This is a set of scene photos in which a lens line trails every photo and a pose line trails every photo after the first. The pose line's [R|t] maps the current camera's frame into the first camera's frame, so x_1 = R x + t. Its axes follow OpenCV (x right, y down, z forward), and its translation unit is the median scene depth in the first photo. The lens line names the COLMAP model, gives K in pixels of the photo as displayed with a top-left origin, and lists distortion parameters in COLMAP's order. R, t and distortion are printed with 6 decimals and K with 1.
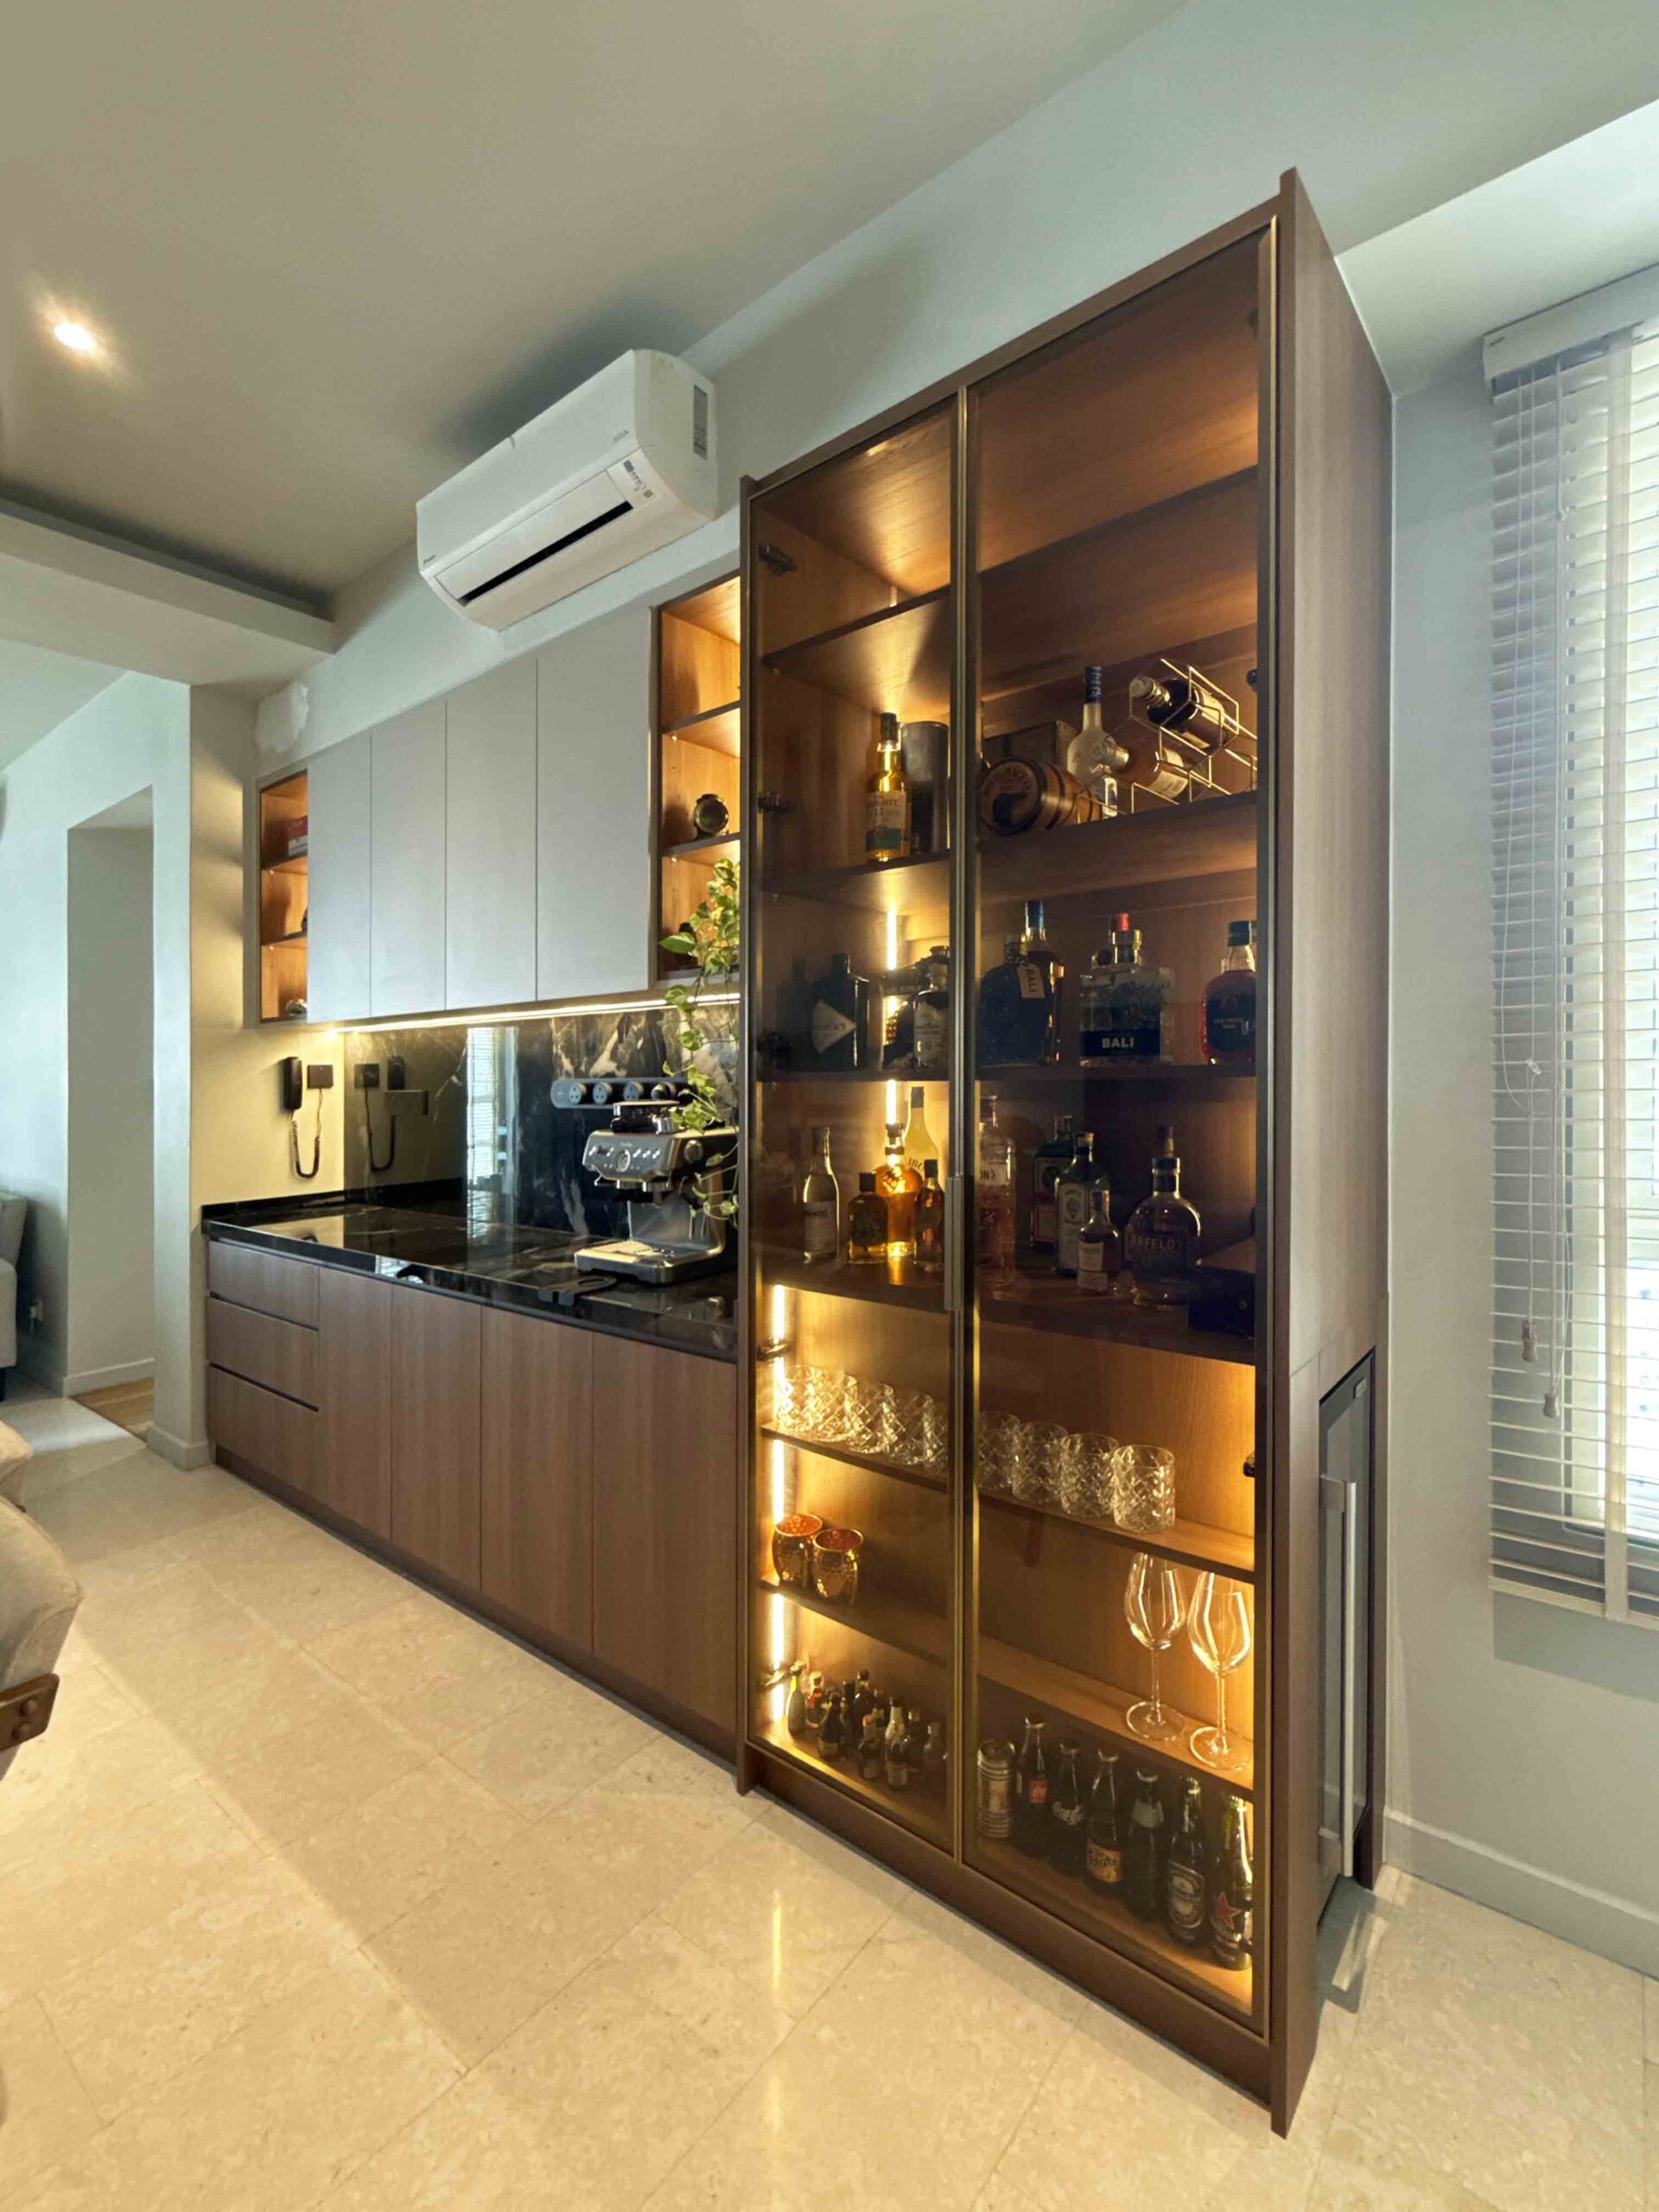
lens RADIAL K [[936.5, 0, 1001.2], [0, 936.5, 1063.9], [0, 0, 1]] dist [0.004258, 0.000254]
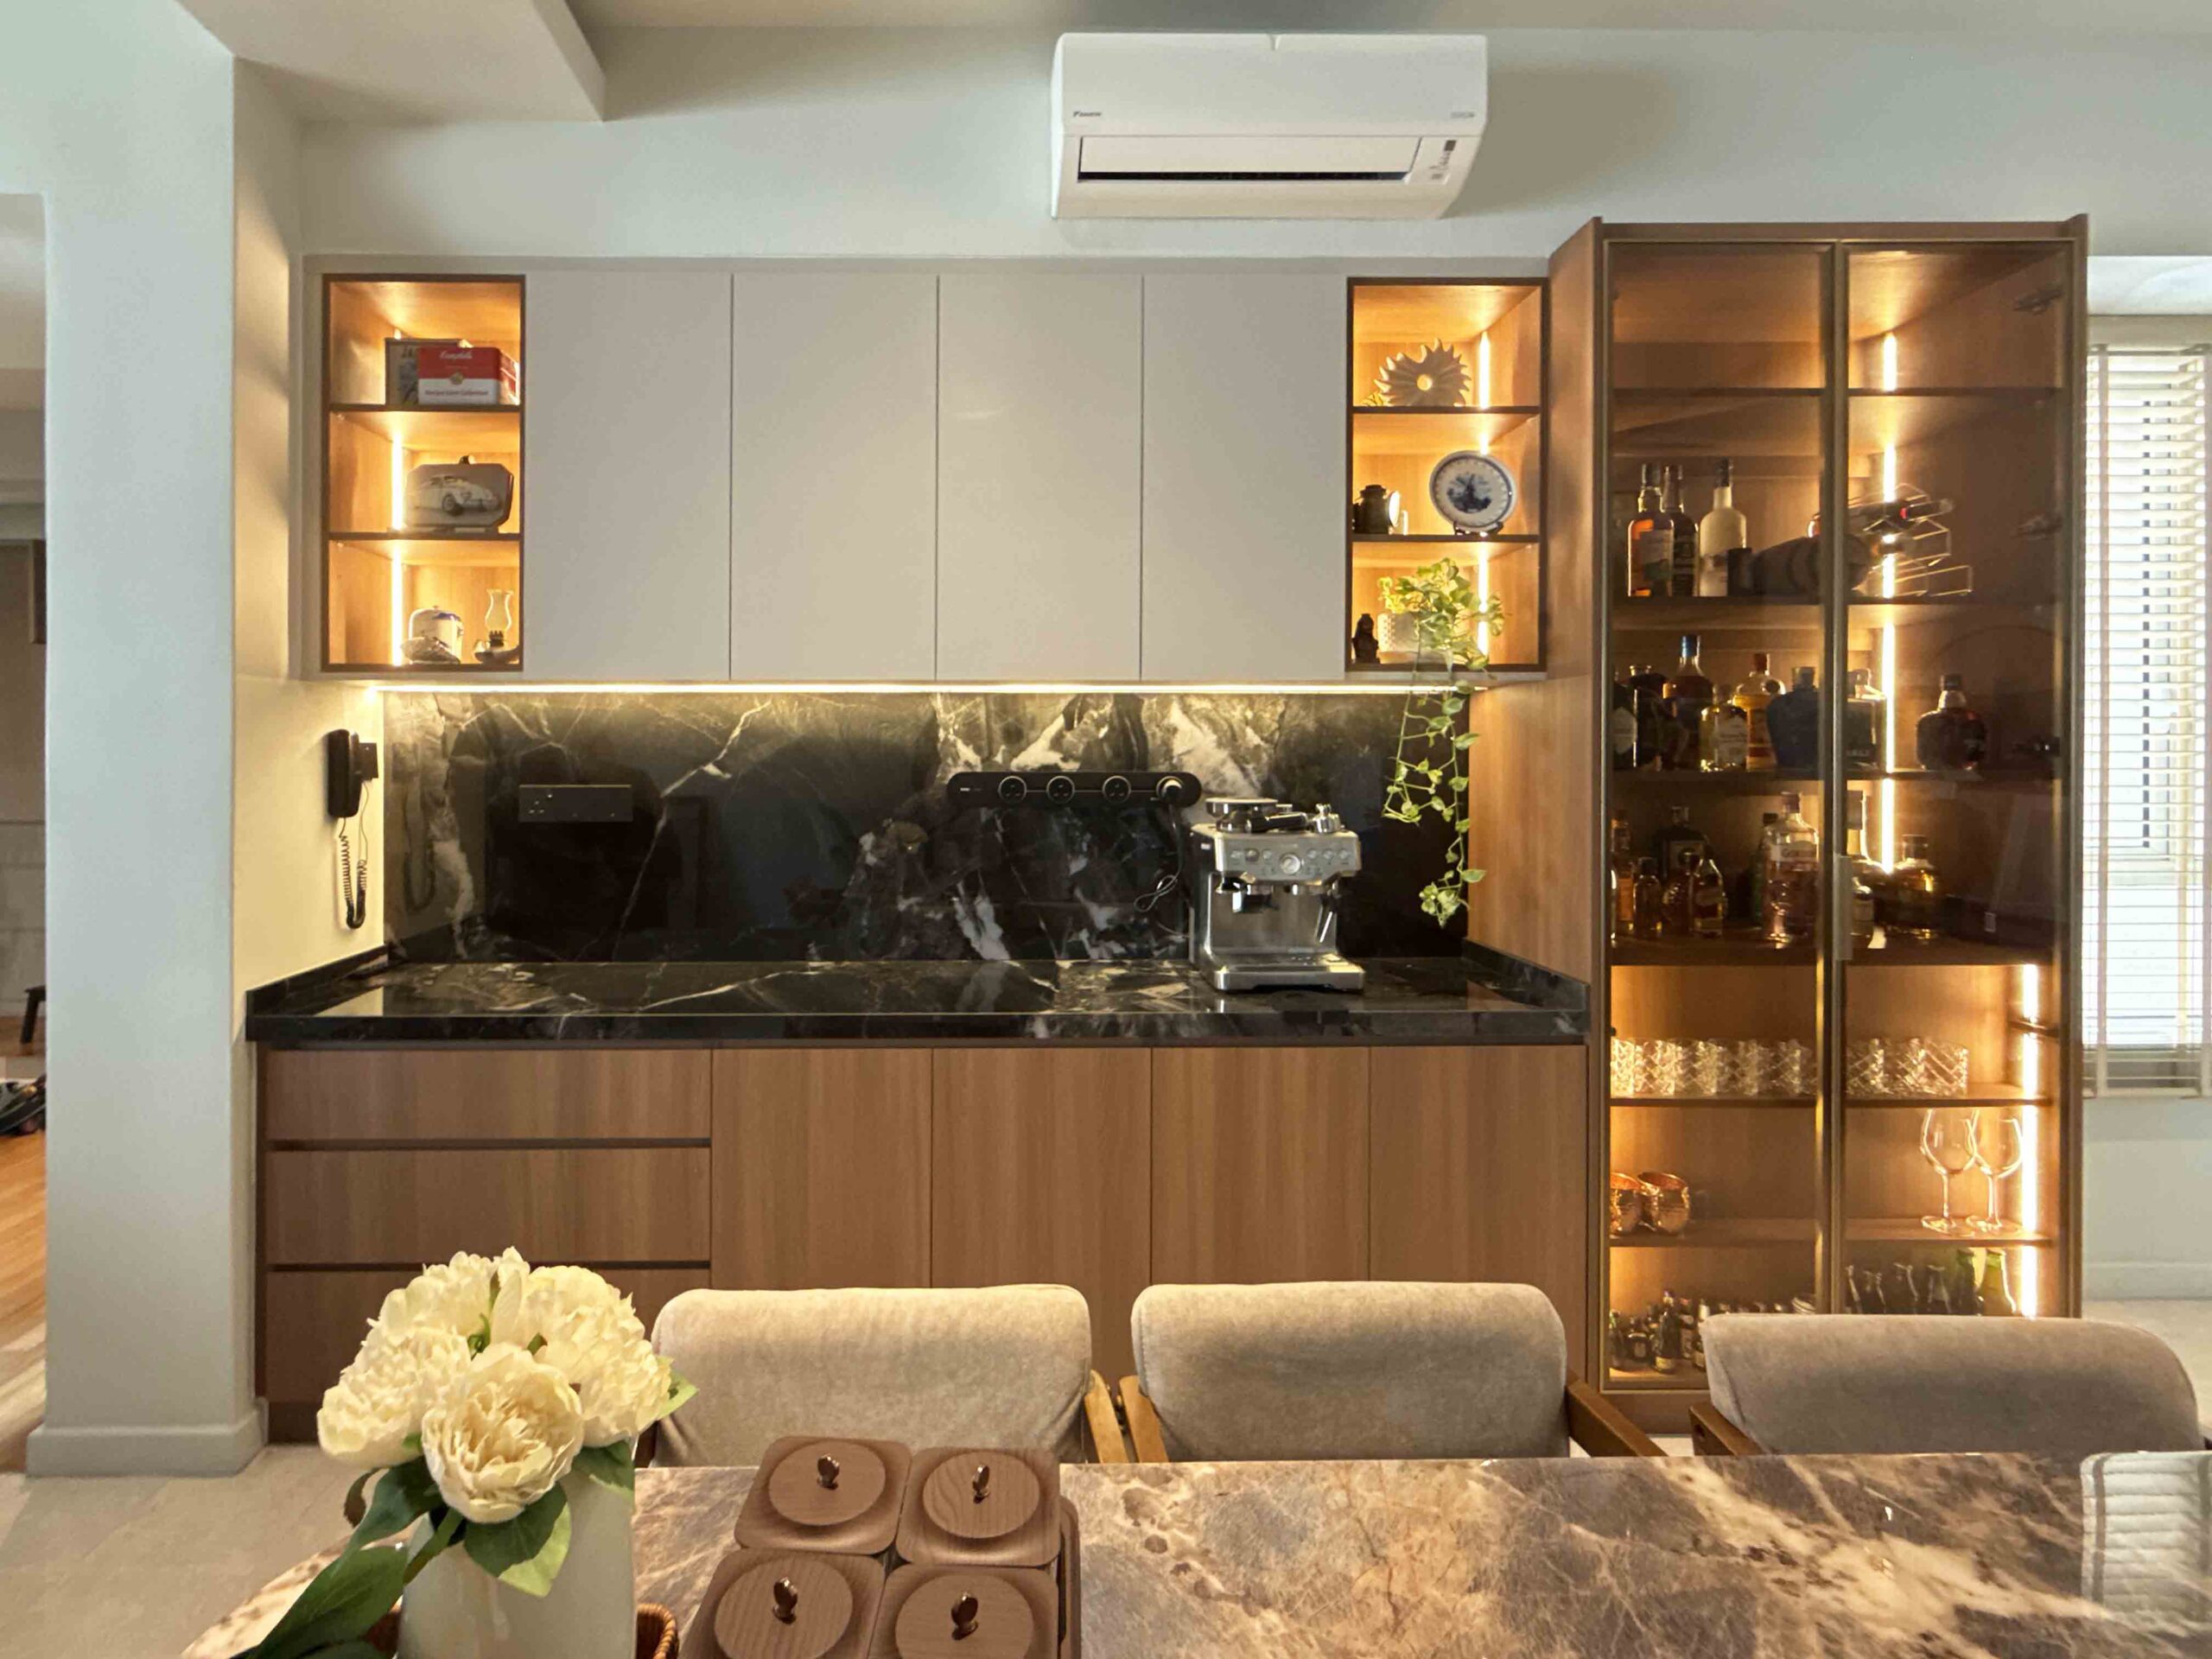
lens RADIAL K [[936.5, 0, 1102.0], [0, 936.5, 758.8], [0, 0, 1]] dist [0.004258, 0.000254]
pose [[0.817412, 0.012384, 0.575920, -0.866202], [-0.019823, 0.999781, 0.006638, -0.002688], [-0.575712, -0.016843, 0.817479, 0.283013]]
